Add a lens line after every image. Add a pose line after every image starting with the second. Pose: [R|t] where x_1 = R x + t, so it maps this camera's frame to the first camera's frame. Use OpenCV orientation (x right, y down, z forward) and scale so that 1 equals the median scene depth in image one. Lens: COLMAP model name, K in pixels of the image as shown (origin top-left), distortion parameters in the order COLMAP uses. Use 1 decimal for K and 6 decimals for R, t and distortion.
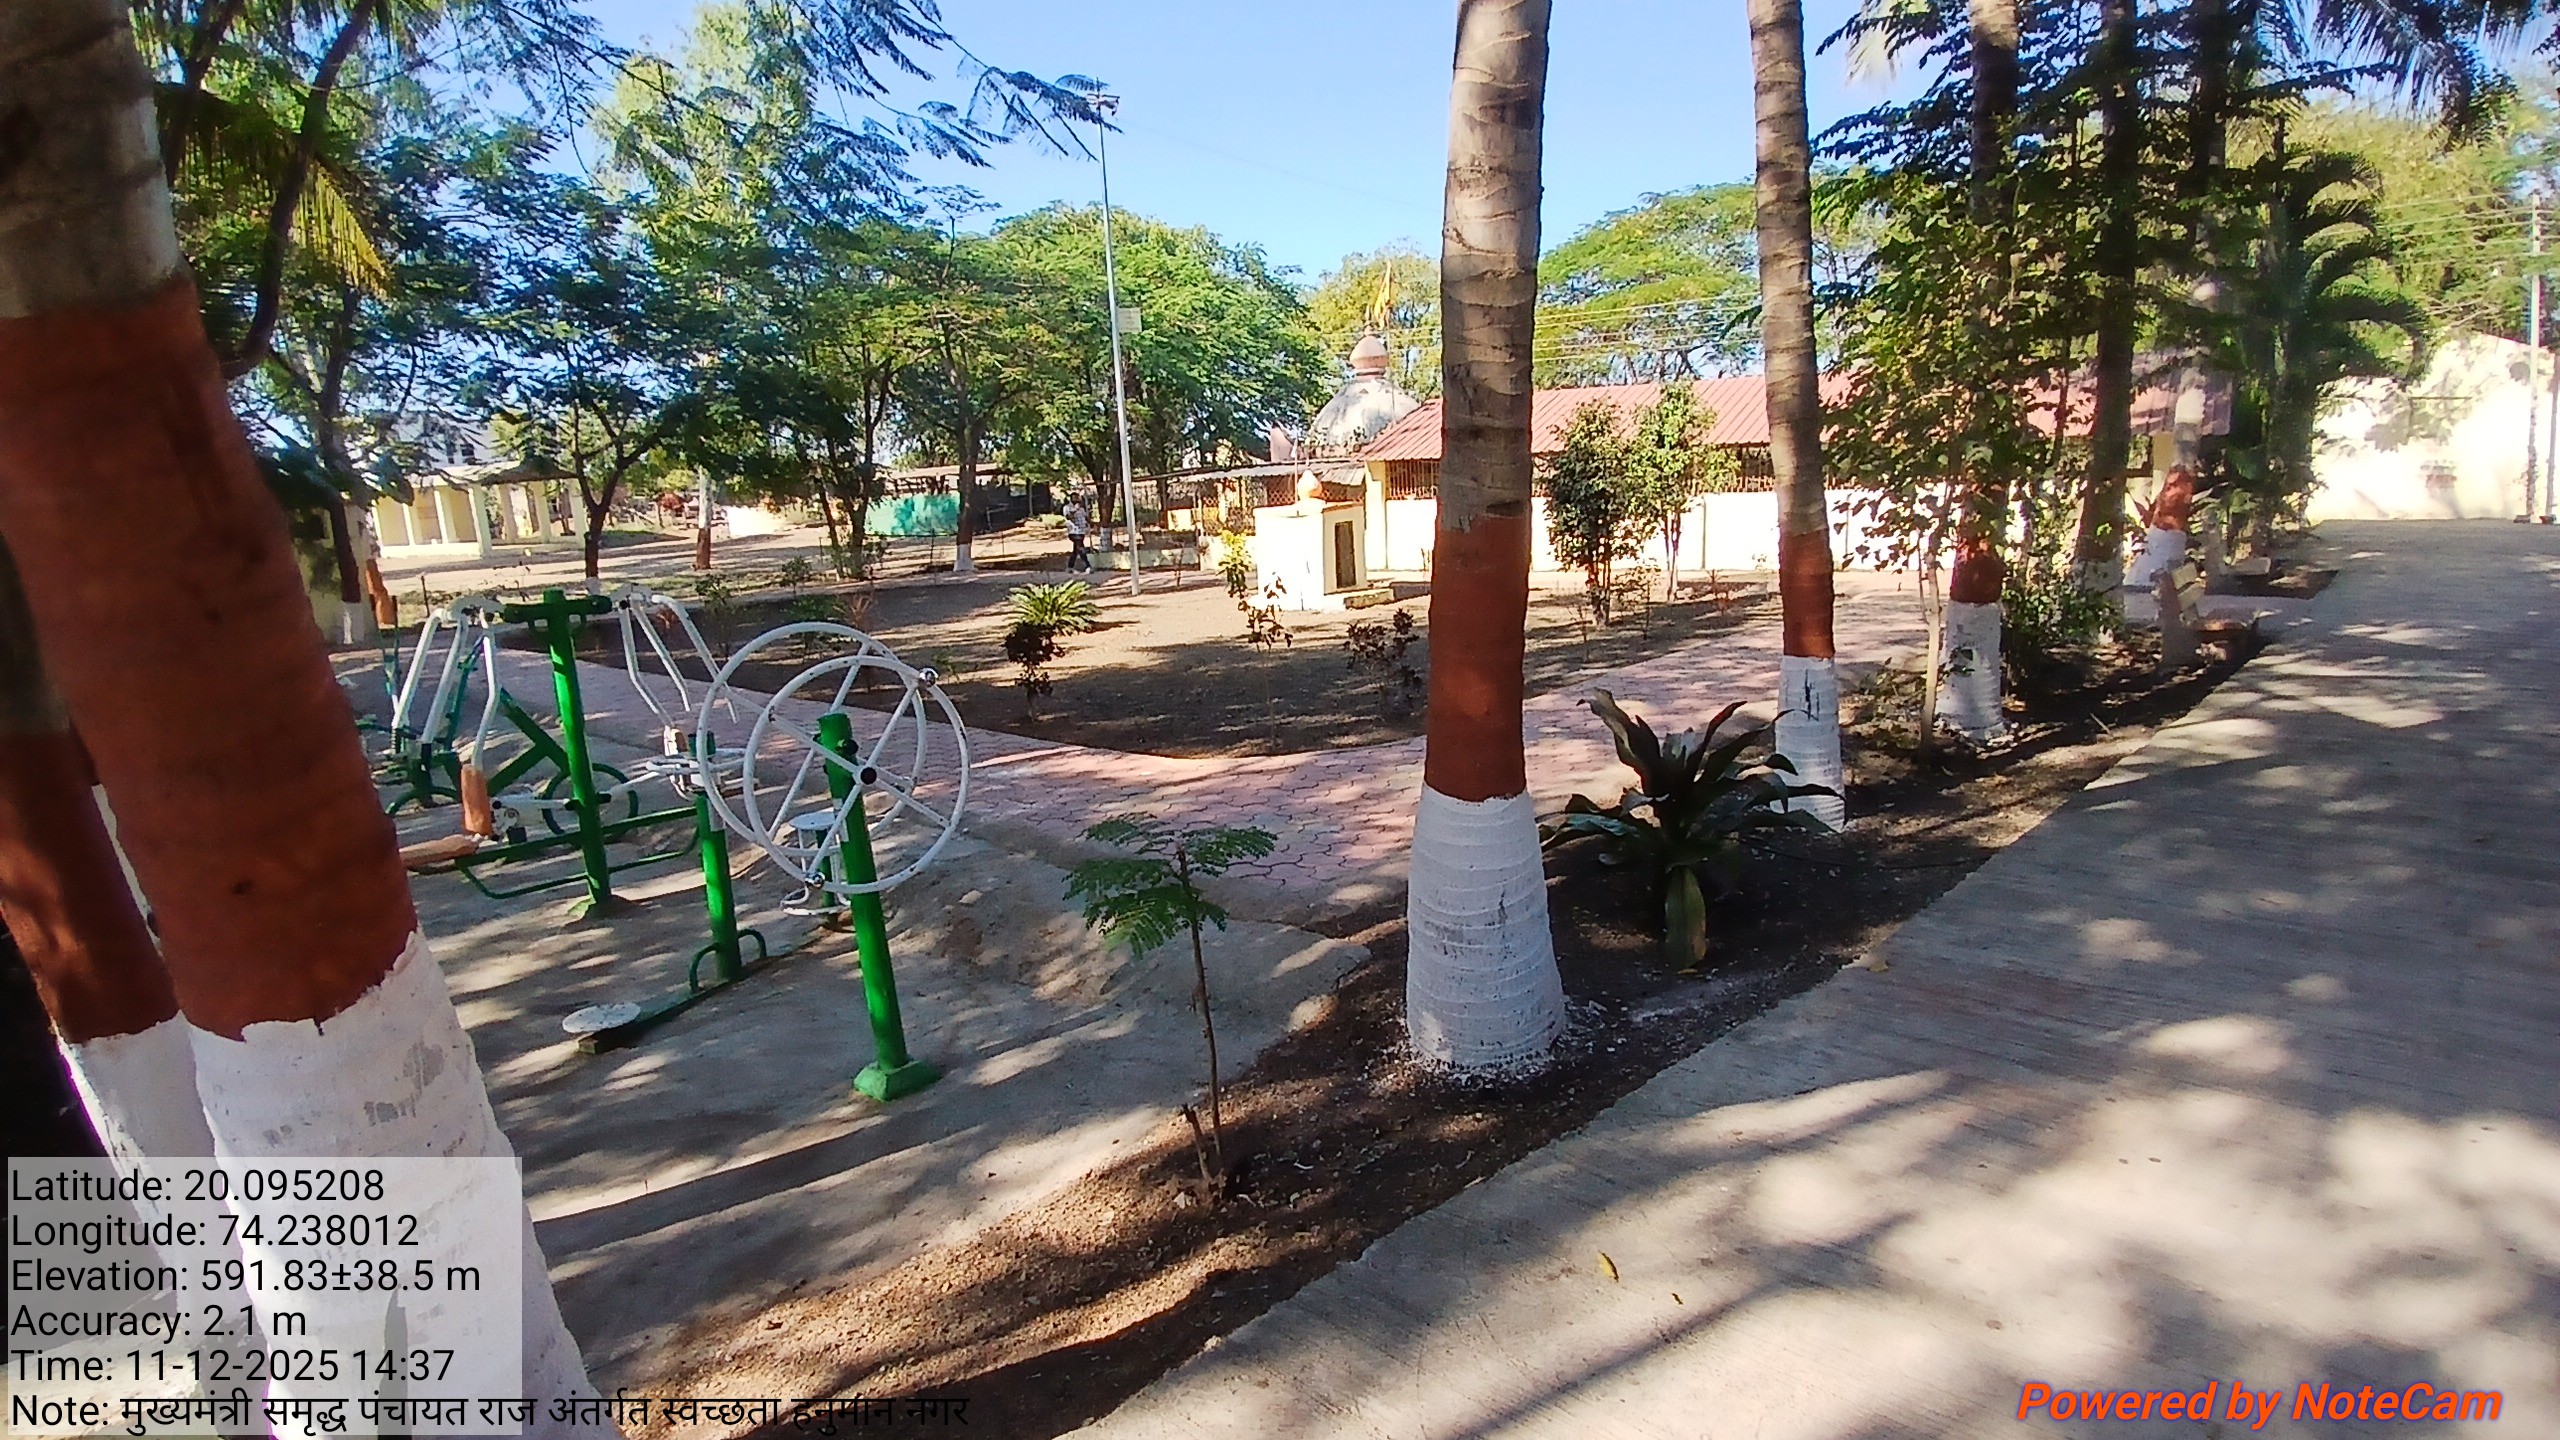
lens RADIAL K [[1278.3, 0, 1313.1], [0, 1278.3, 737.1], [0, 0, 1]] dist [0.038203, -0.074398]
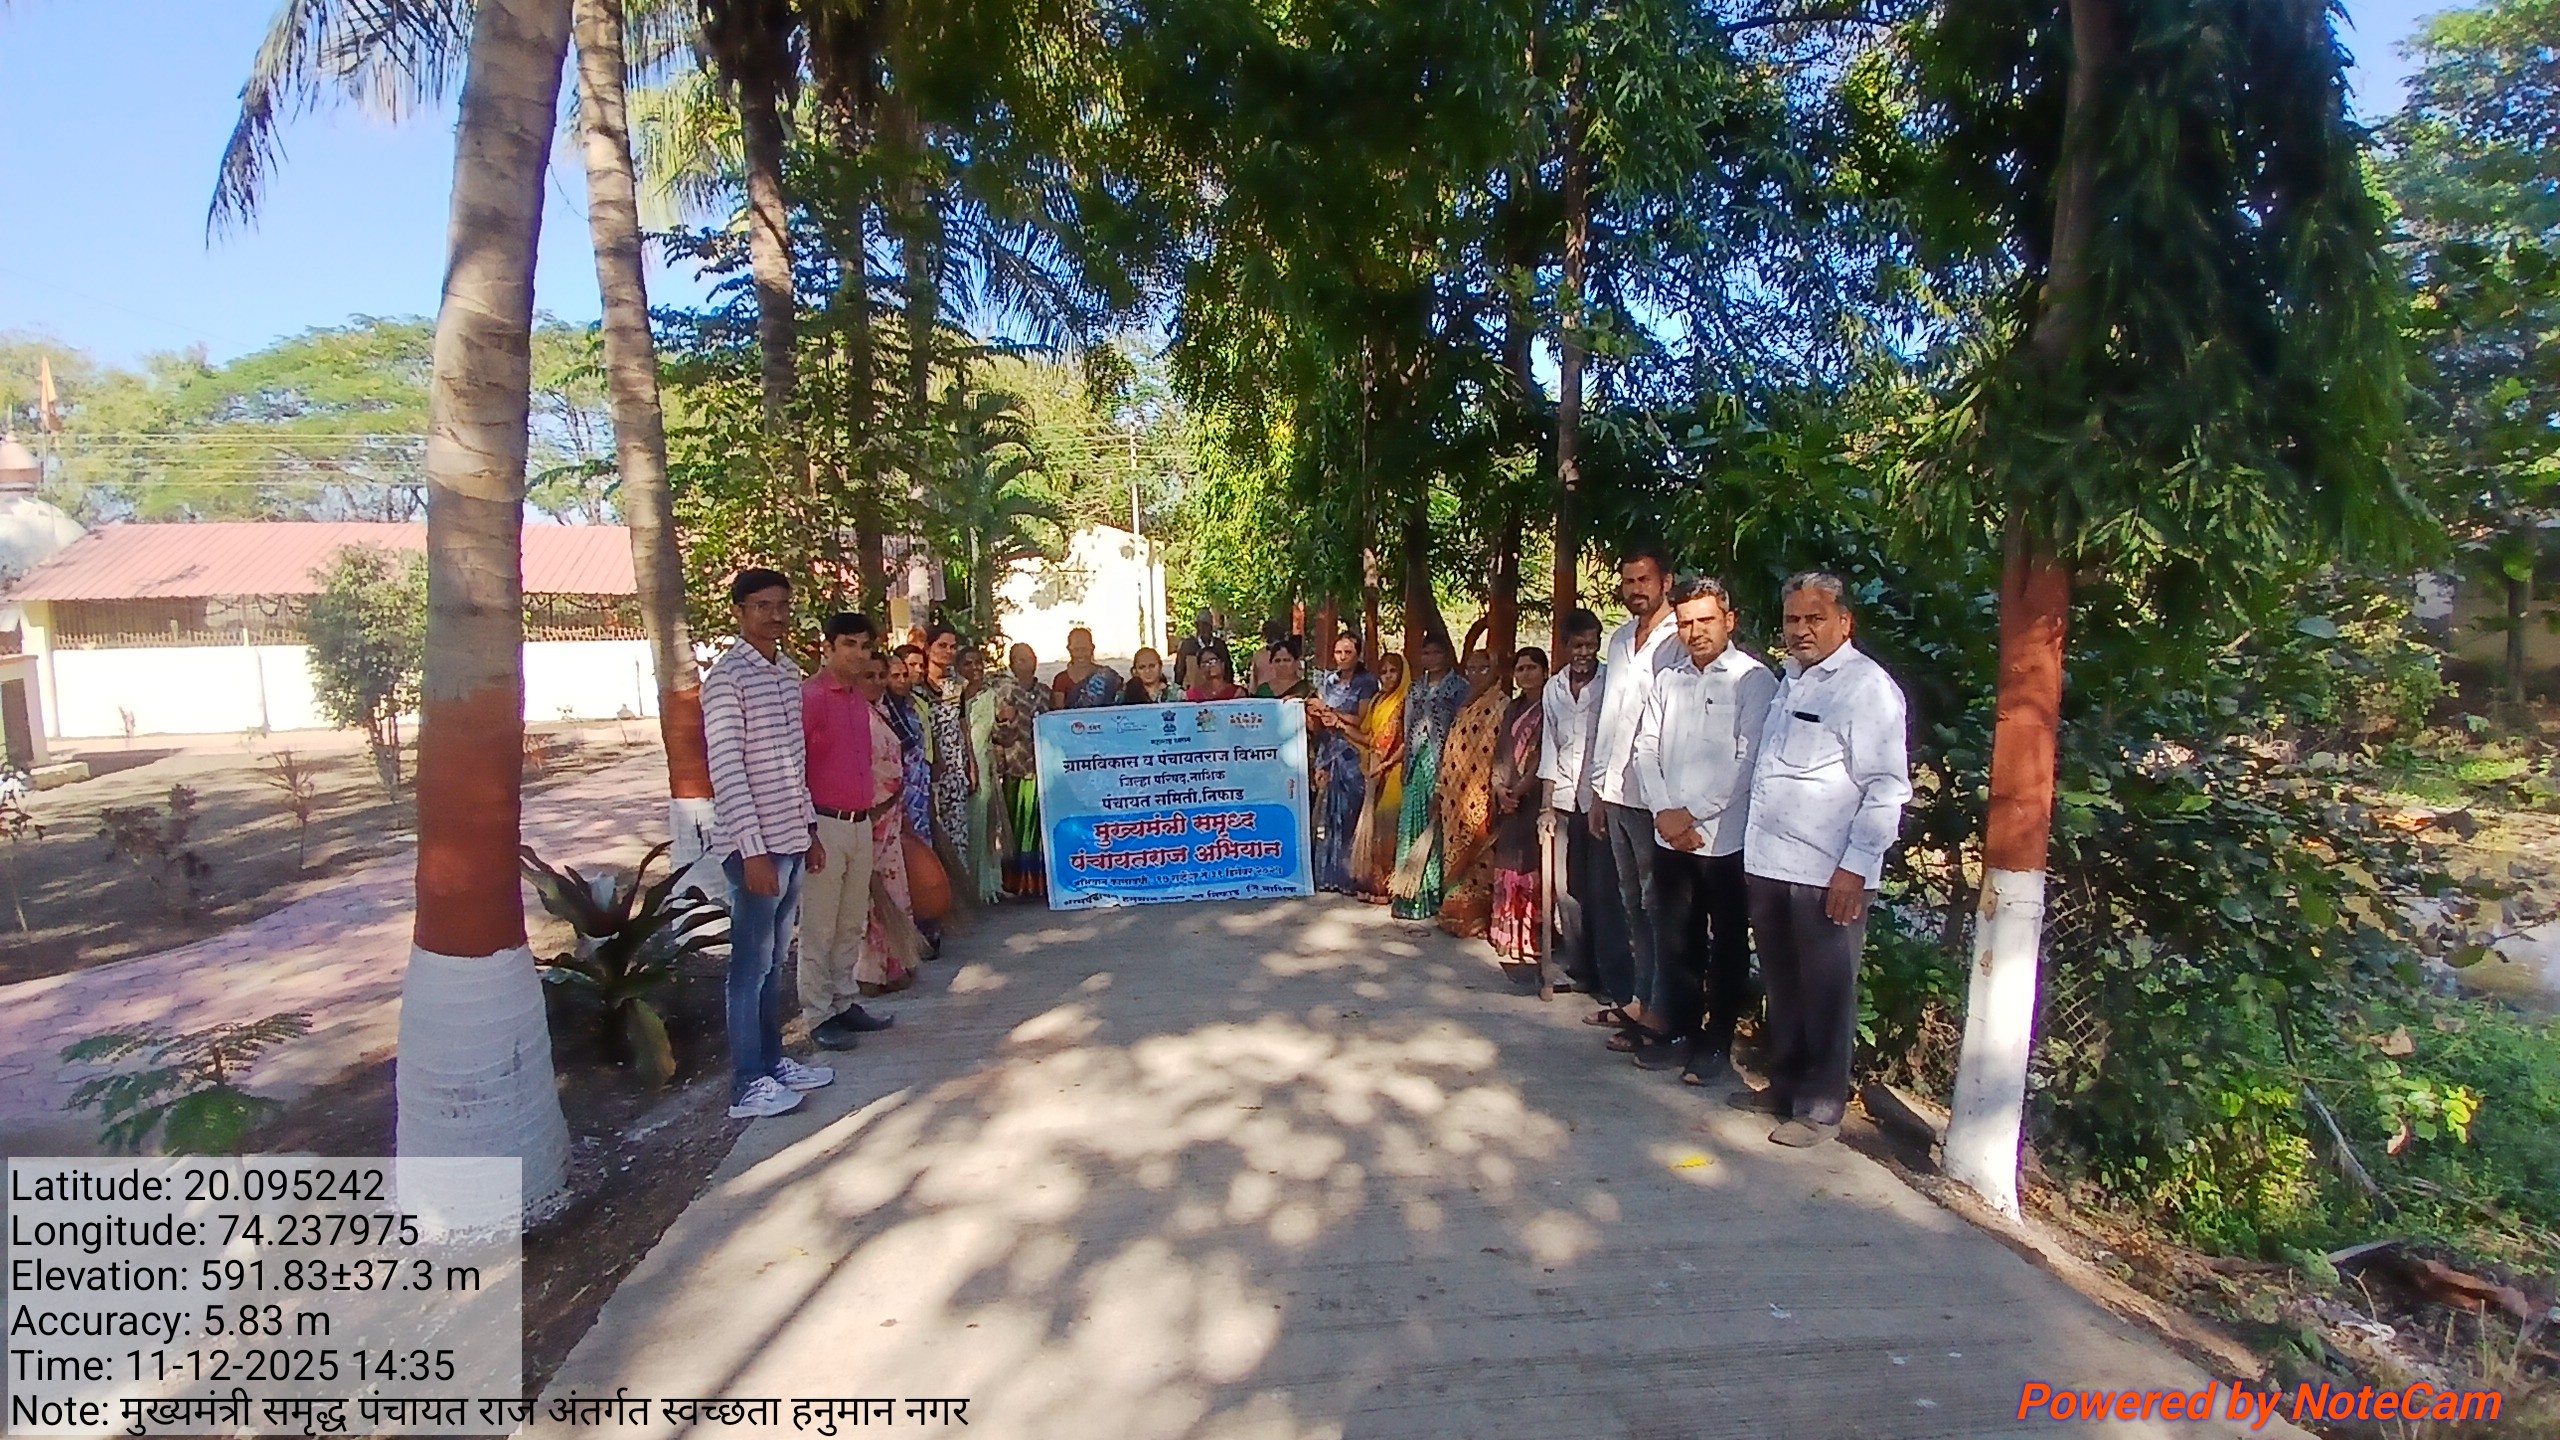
lens RADIAL K [[1278.3, 0, 1313.1], [0, 1278.3, 737.1], [0, 0, 1]] dist [0.038203, -0.074398]
pose [[0.614269, -0.047654, 0.787656, -0.084949], [0.133937, 0.989988, -0.044557, 0.003911], [-0.777647, 0.132866, 0.614502, -0.061785]]
